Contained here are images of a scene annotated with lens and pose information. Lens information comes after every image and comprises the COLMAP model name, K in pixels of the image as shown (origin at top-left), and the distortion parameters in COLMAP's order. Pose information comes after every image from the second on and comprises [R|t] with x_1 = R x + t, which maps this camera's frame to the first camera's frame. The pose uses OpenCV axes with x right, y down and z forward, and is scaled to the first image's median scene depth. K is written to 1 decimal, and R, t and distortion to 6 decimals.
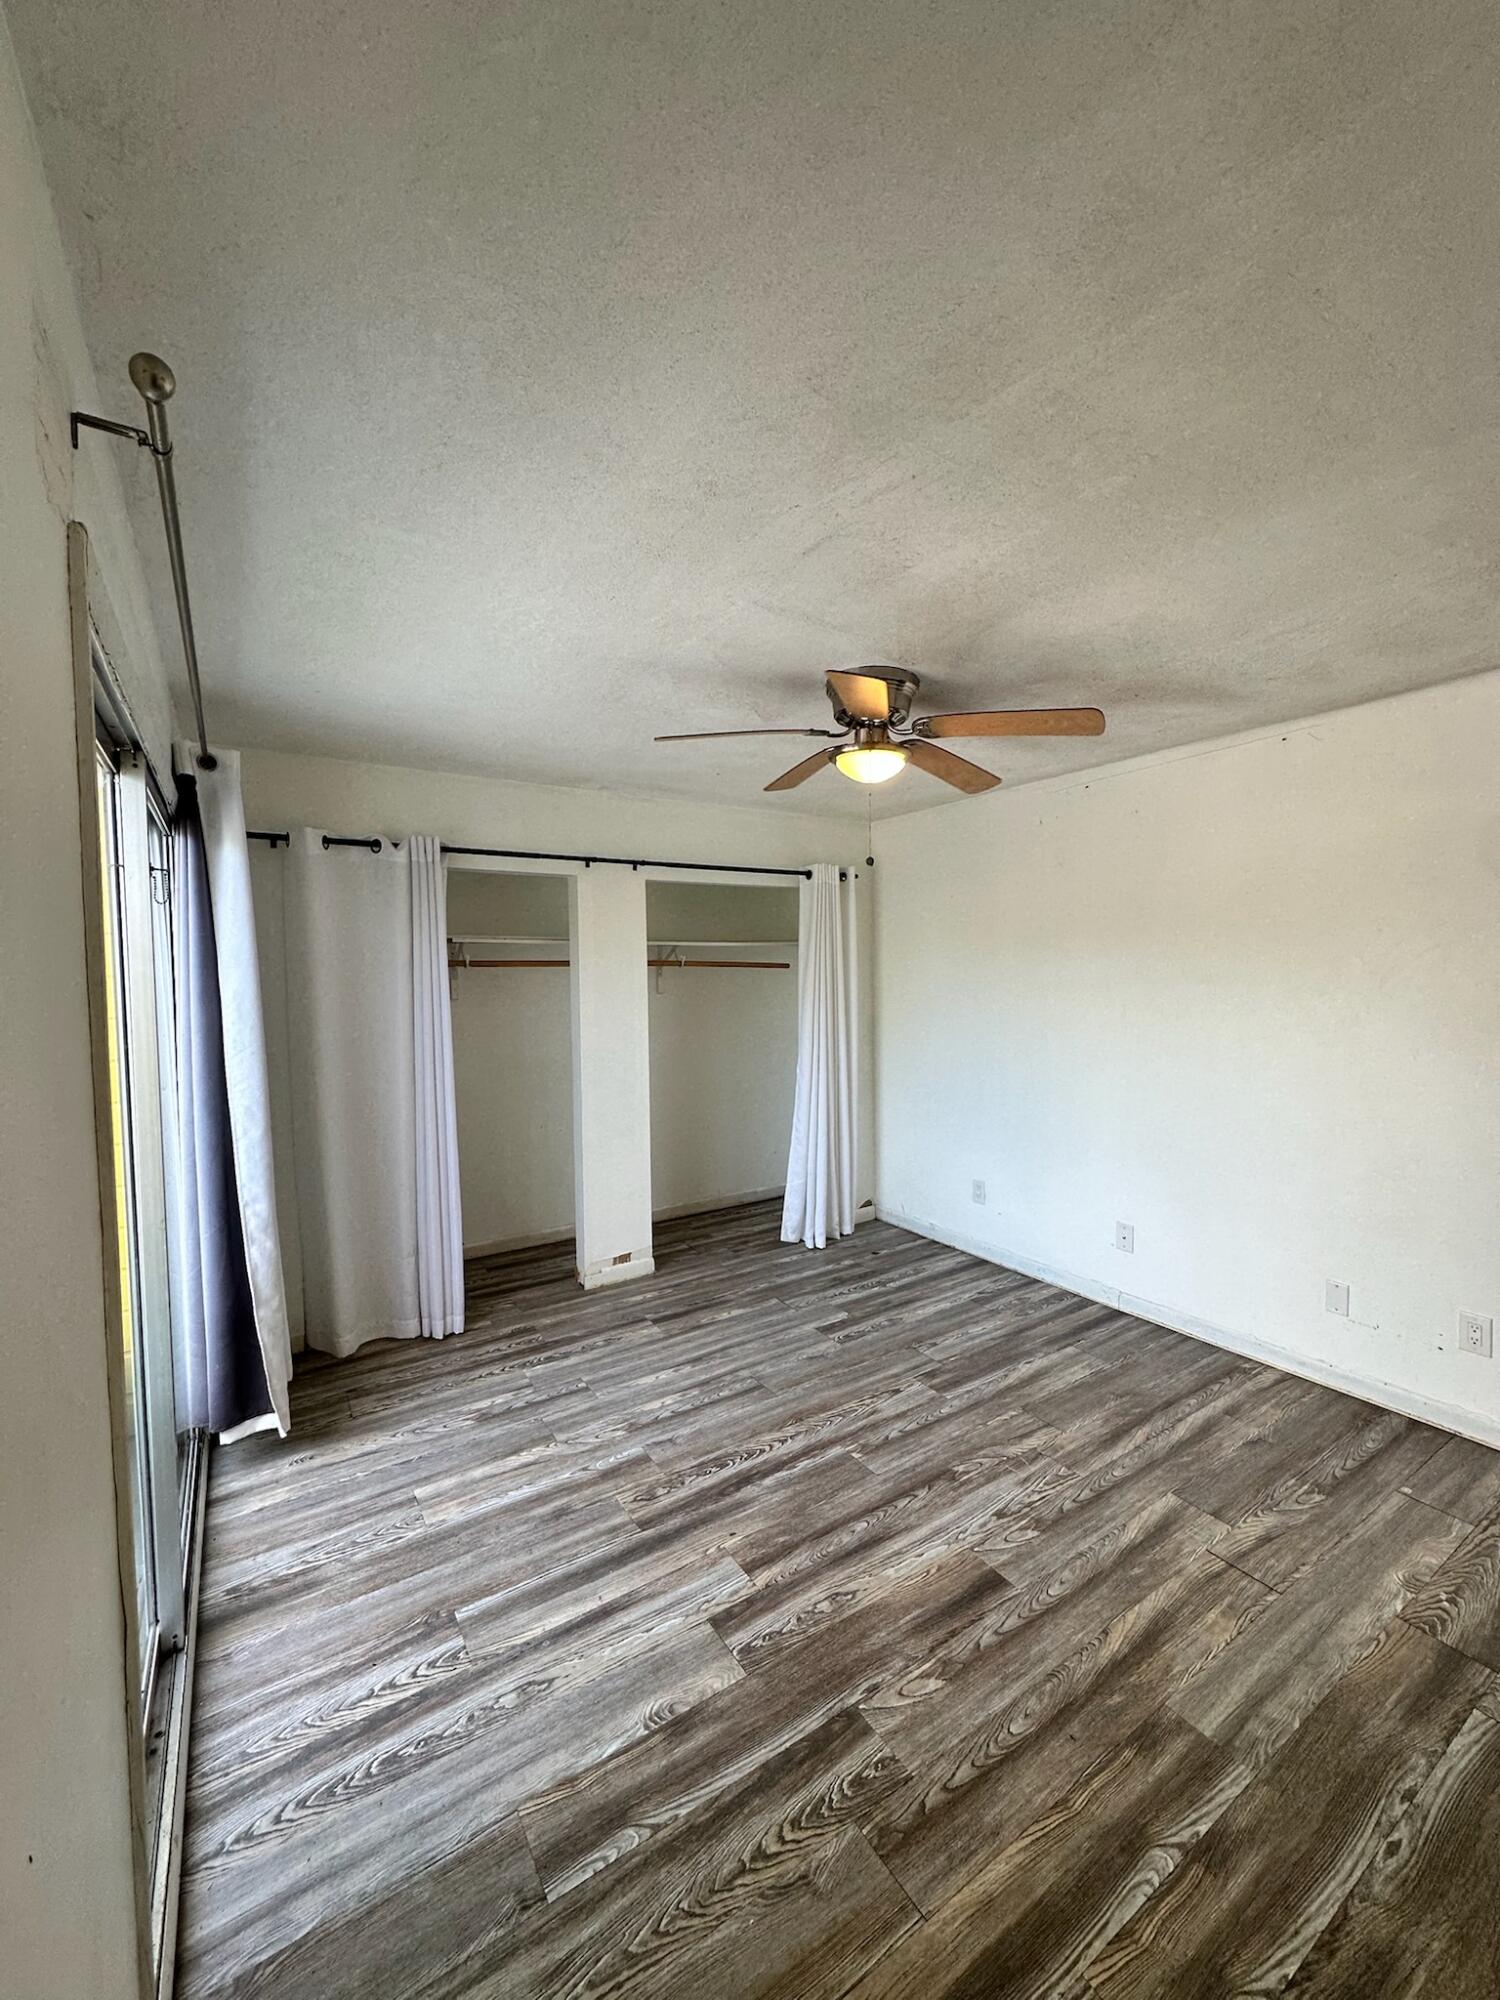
lens RADIAL K [[791.0, 0, 750.0], [0, 791.0, 1000.0], [0, 0, 1]] dist [0.001114, 0.000428]
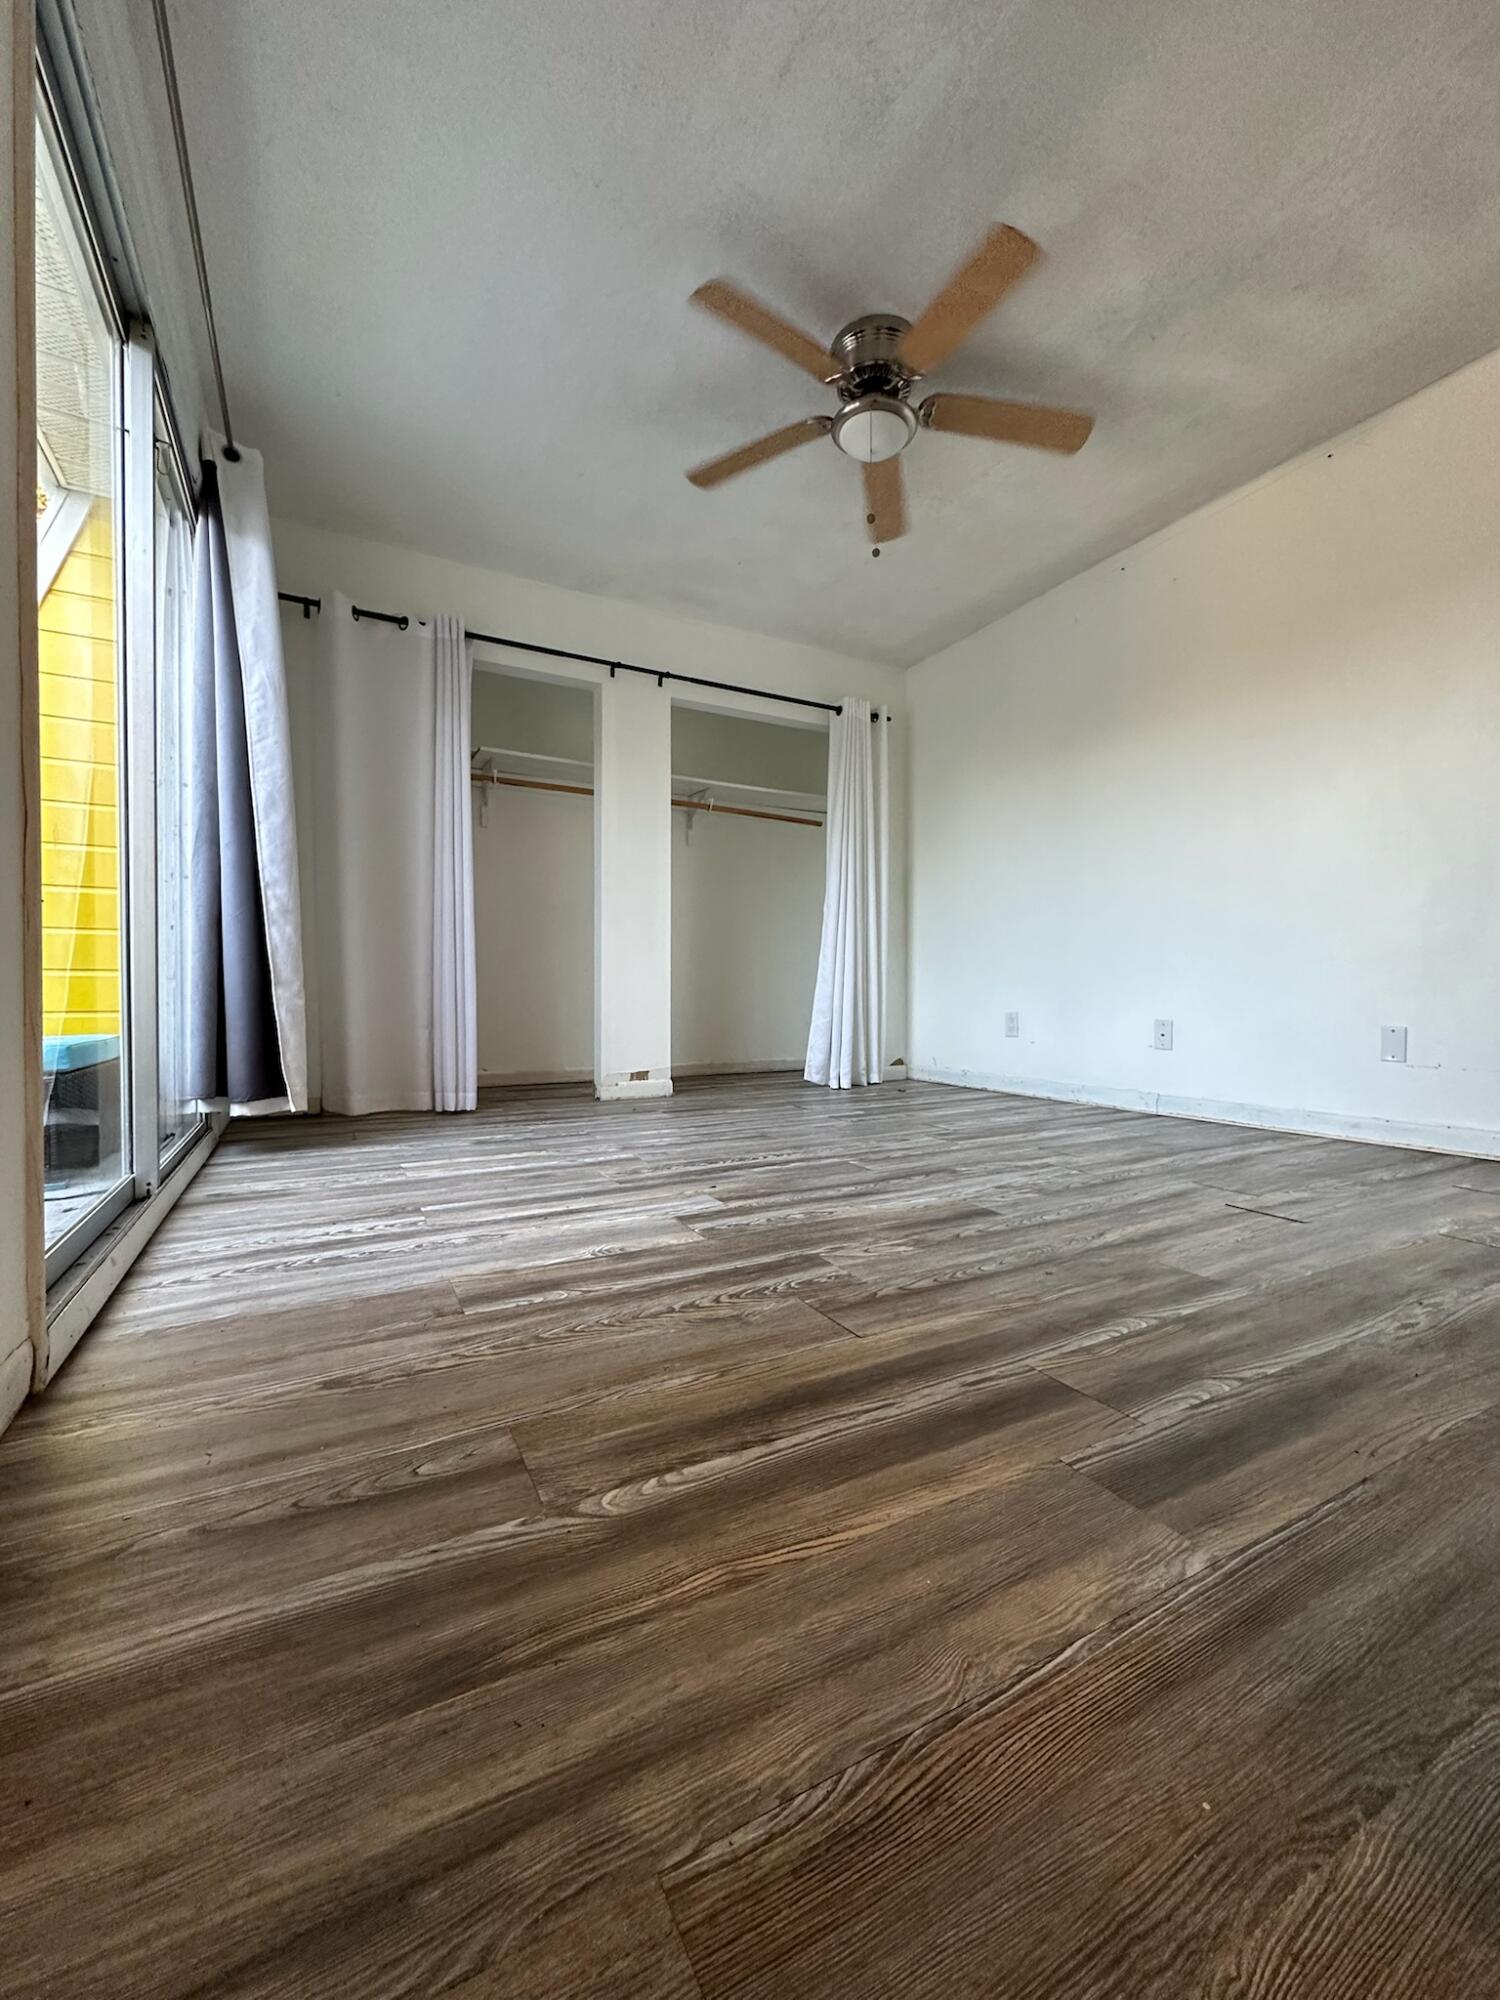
lens RADIAL K [[793.7, 0, 747.8], [0, 793.7, 998.2], [0, 0, 1]] dist [-0.001579, 0.000126]
pose [[0.996602, 0.014338, -0.081104, 0.111662], [-0.016950, 0.999357, -0.031605, 0.555391], [0.080599, 0.032873, 0.996204, 0.044012]]
